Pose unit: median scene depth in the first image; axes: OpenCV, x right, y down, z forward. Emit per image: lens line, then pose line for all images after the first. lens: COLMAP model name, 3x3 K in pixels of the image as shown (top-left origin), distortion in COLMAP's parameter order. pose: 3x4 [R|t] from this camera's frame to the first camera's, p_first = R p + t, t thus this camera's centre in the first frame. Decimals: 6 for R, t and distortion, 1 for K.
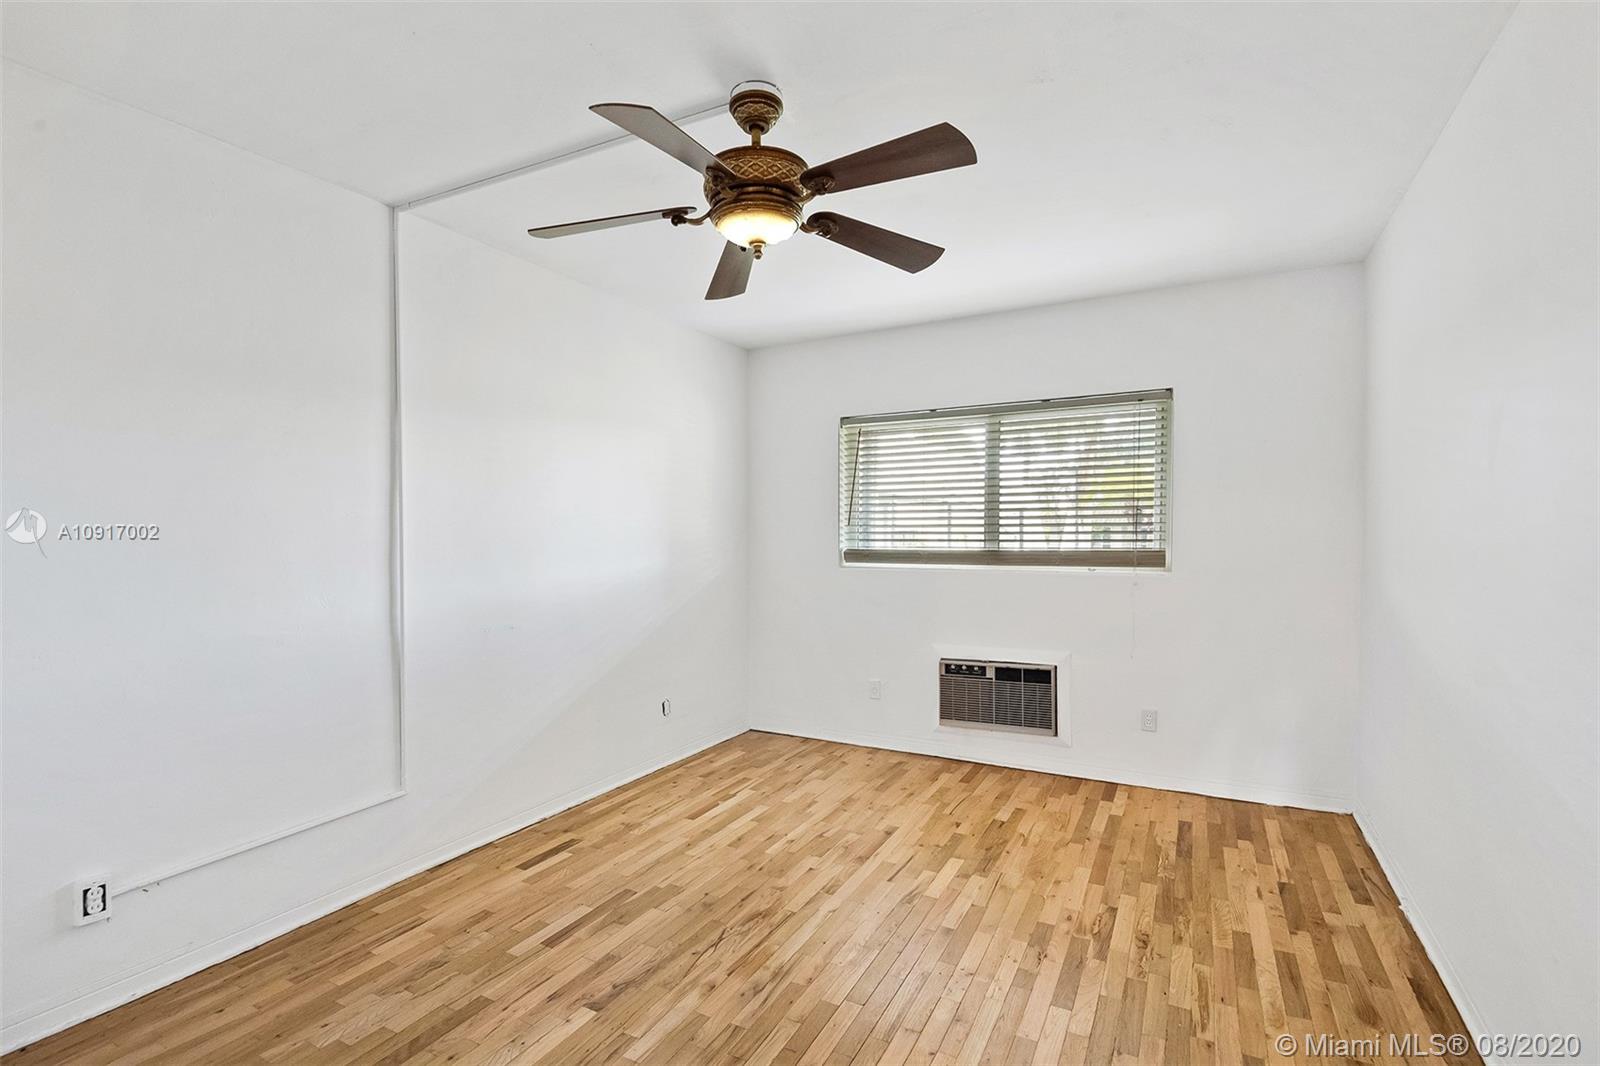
lens RADIAL K [[754.0, 0, 802.6], [0, 754.0, 539.3], [0, 0, 1]] dist [0.002358, -0.010133]
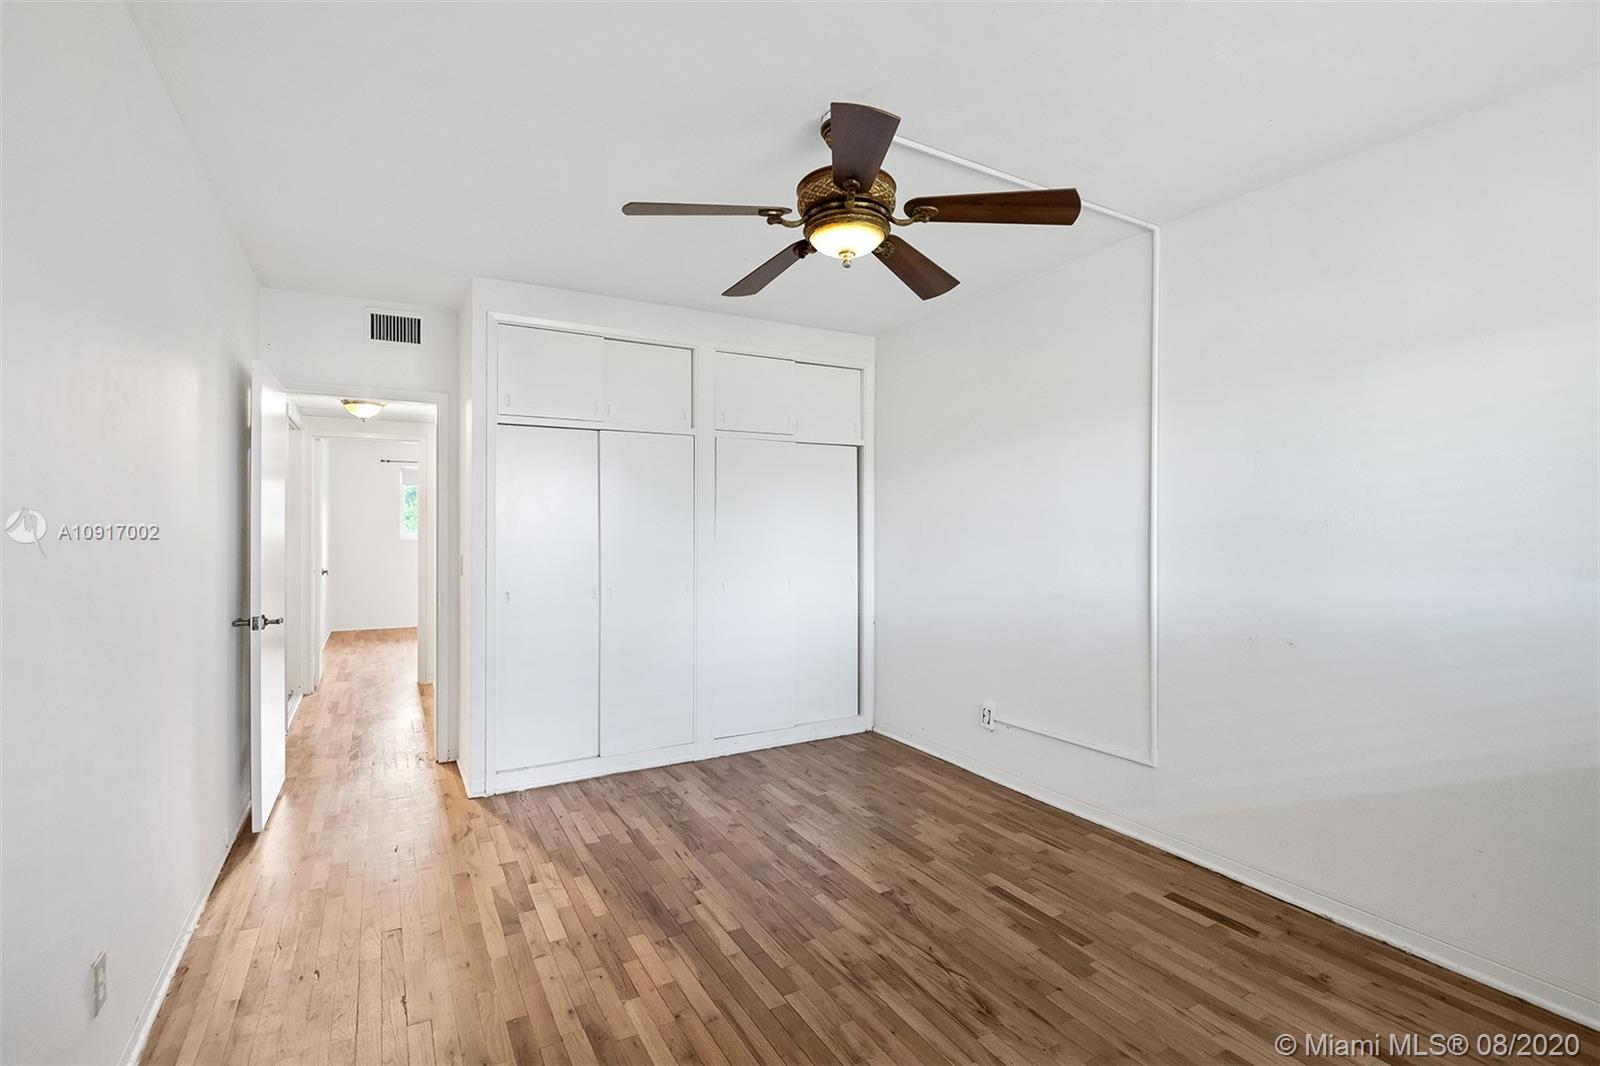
lens RADIAL K [[754.0, 0, 799.4], [0, 754.0, 522.2], [0, 0, 1]] dist [0.002358, -0.010133]
pose [[-0.547073, 0.002609, -0.837081, 0.738927], [-0.004622, 0.999970, 0.006138, -0.020111], [0.837072, 0.007227, -0.547045, 1.312407]]
